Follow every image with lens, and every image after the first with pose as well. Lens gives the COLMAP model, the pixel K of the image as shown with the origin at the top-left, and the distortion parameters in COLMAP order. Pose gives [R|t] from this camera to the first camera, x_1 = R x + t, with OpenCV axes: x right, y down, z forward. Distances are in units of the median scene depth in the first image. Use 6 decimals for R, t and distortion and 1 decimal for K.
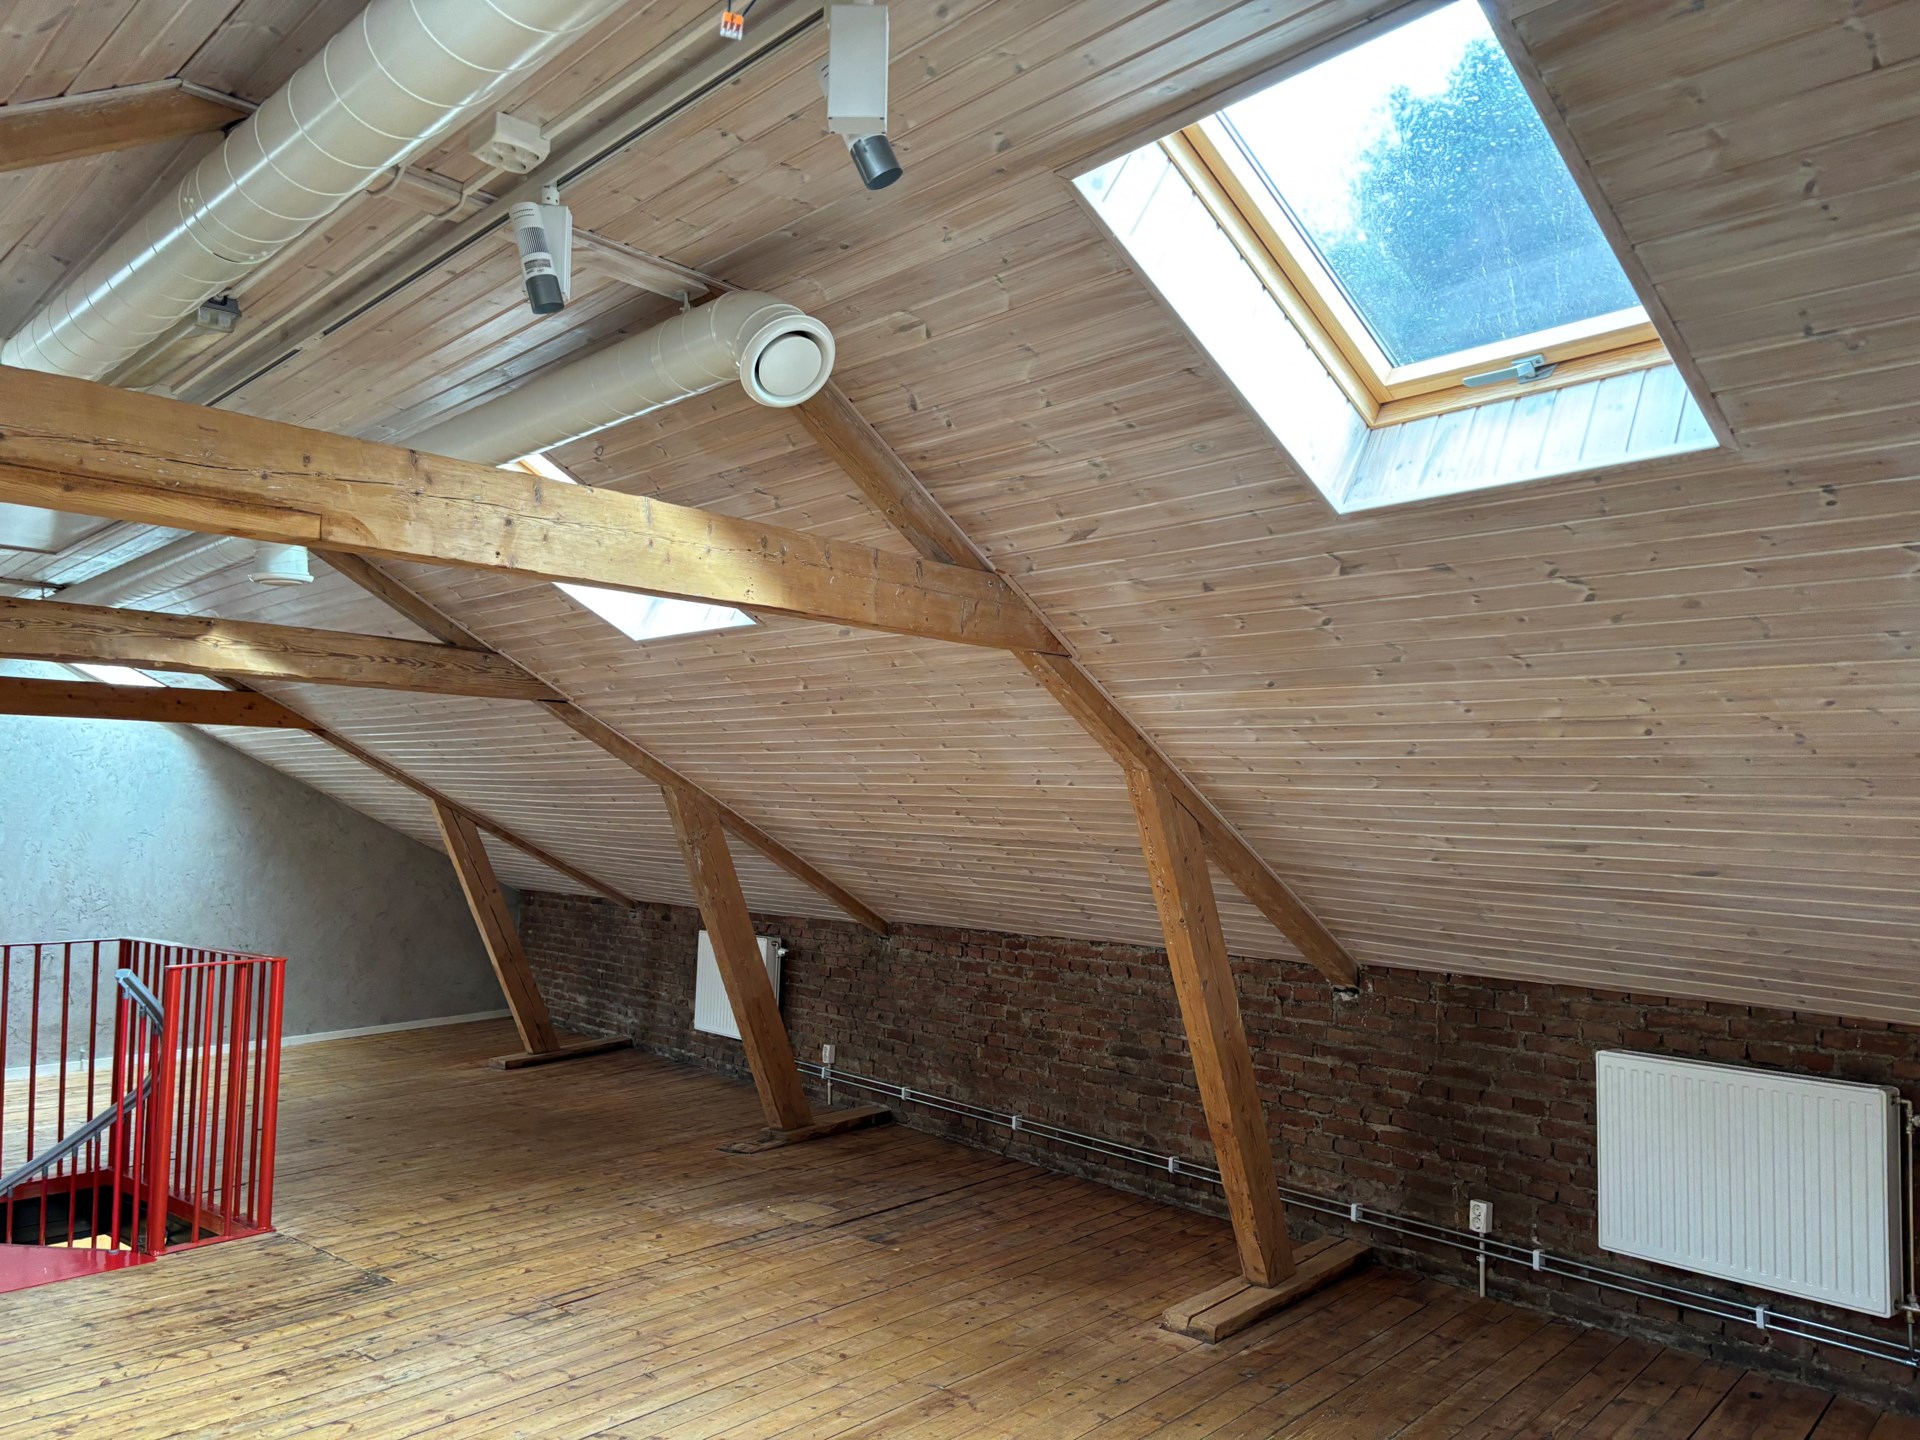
lens RADIAL K [[1438.2, 0, 948.6], [0, 1438.2, 709.0], [0, 0, 1]] dist [0.046510, -0.050573]
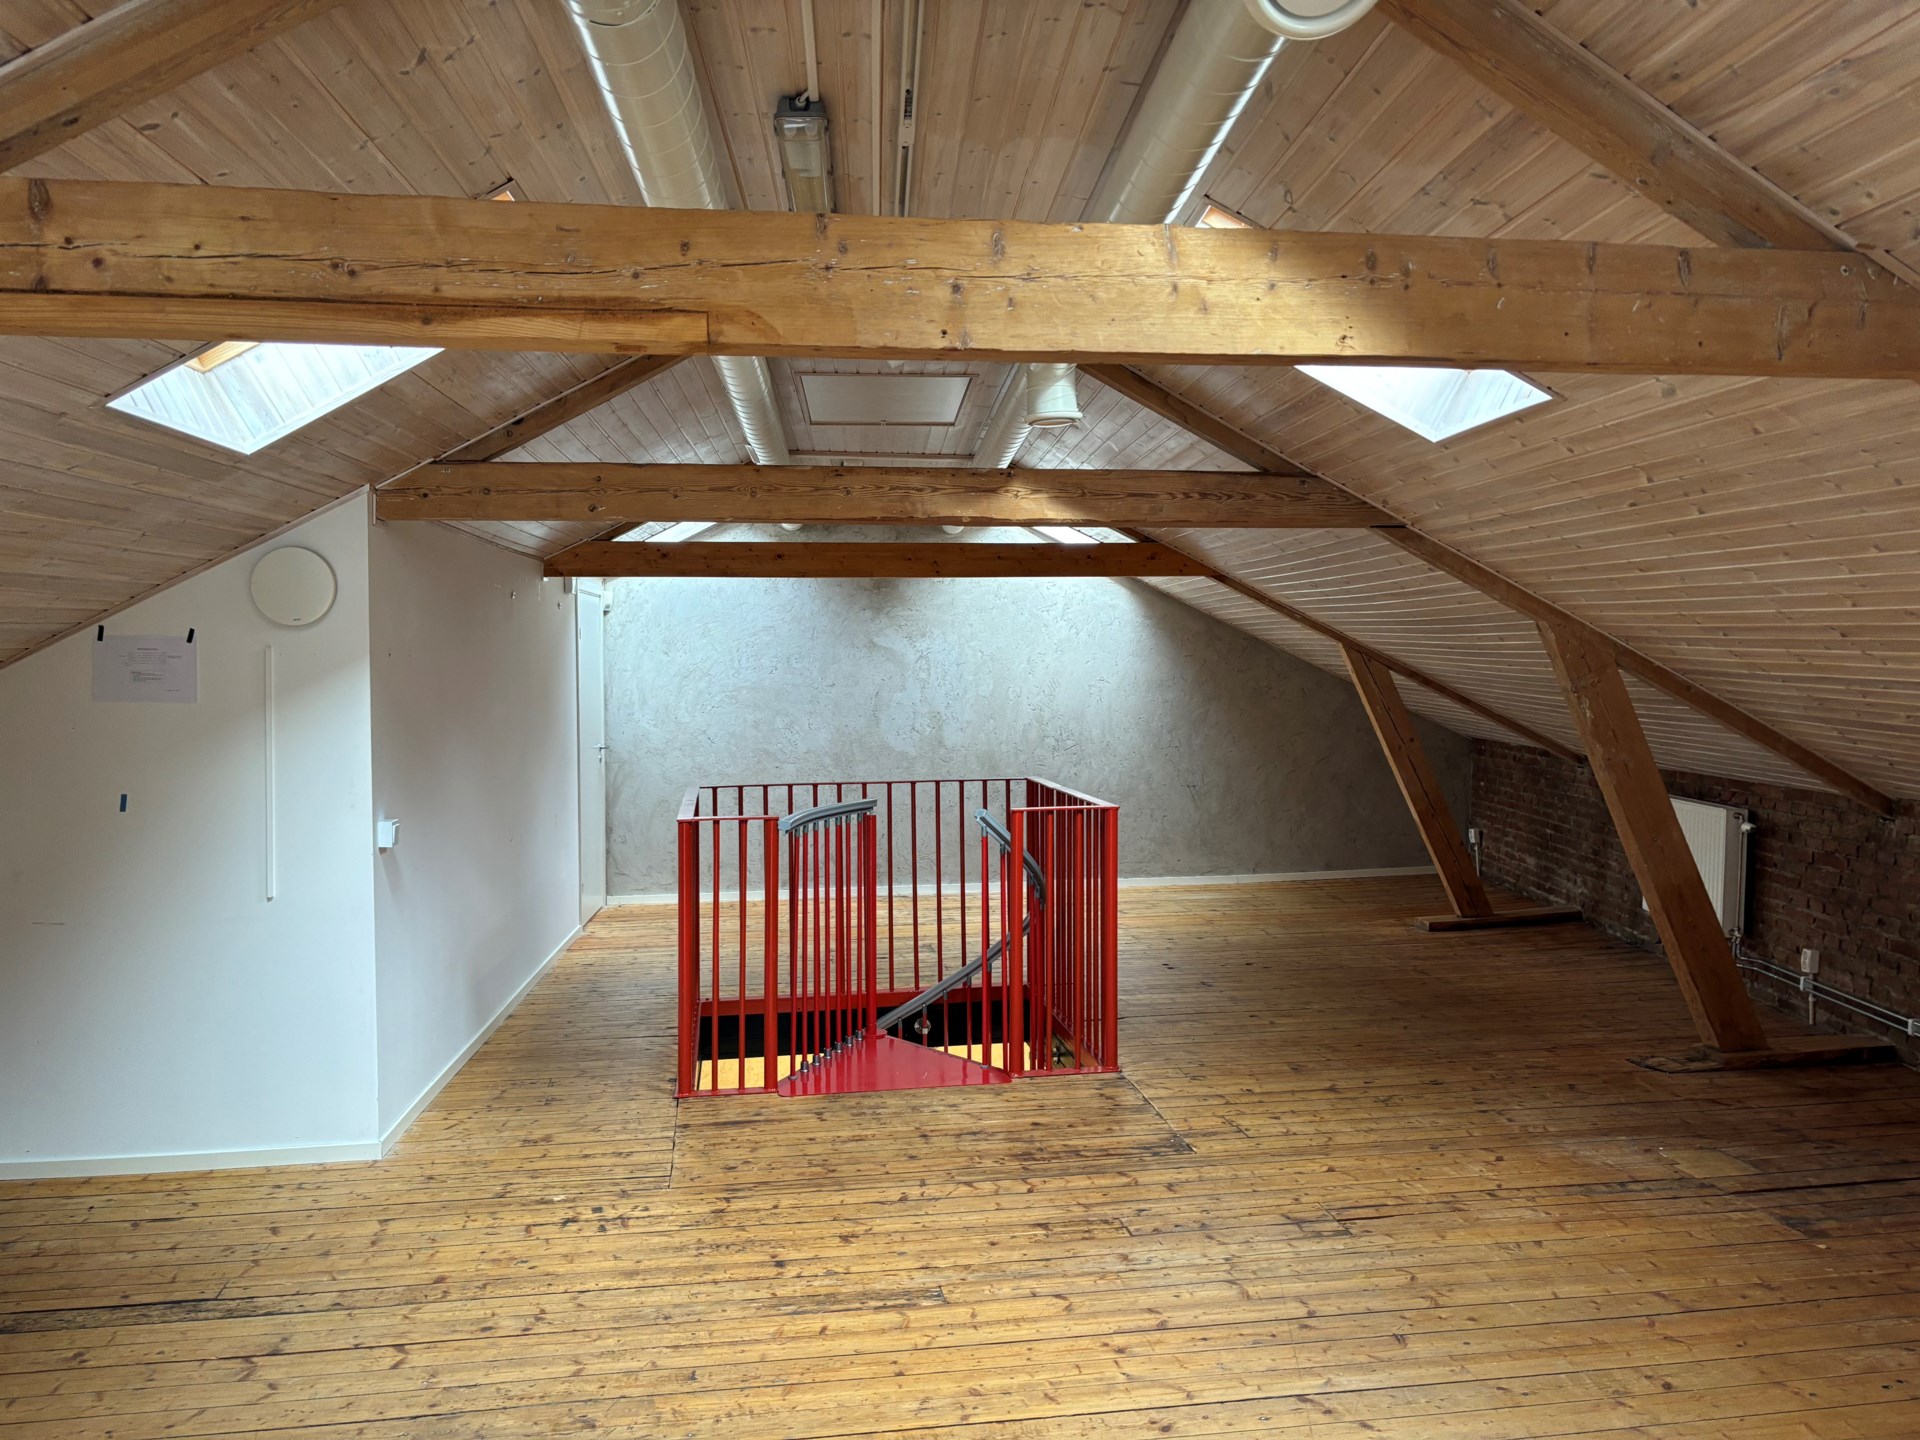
lens RADIAL K [[1438.2, 0, 960.3], [0, 1438.2, 723.1], [0, 0, 1]] dist [0.046510, -0.050573]
pose [[0.767644, 0.012826, -0.640749, 0.102630], [0.063396, 0.993376, 0.095836, 0.014454], [0.637734, -0.114189, 0.761746, 0.206827]]
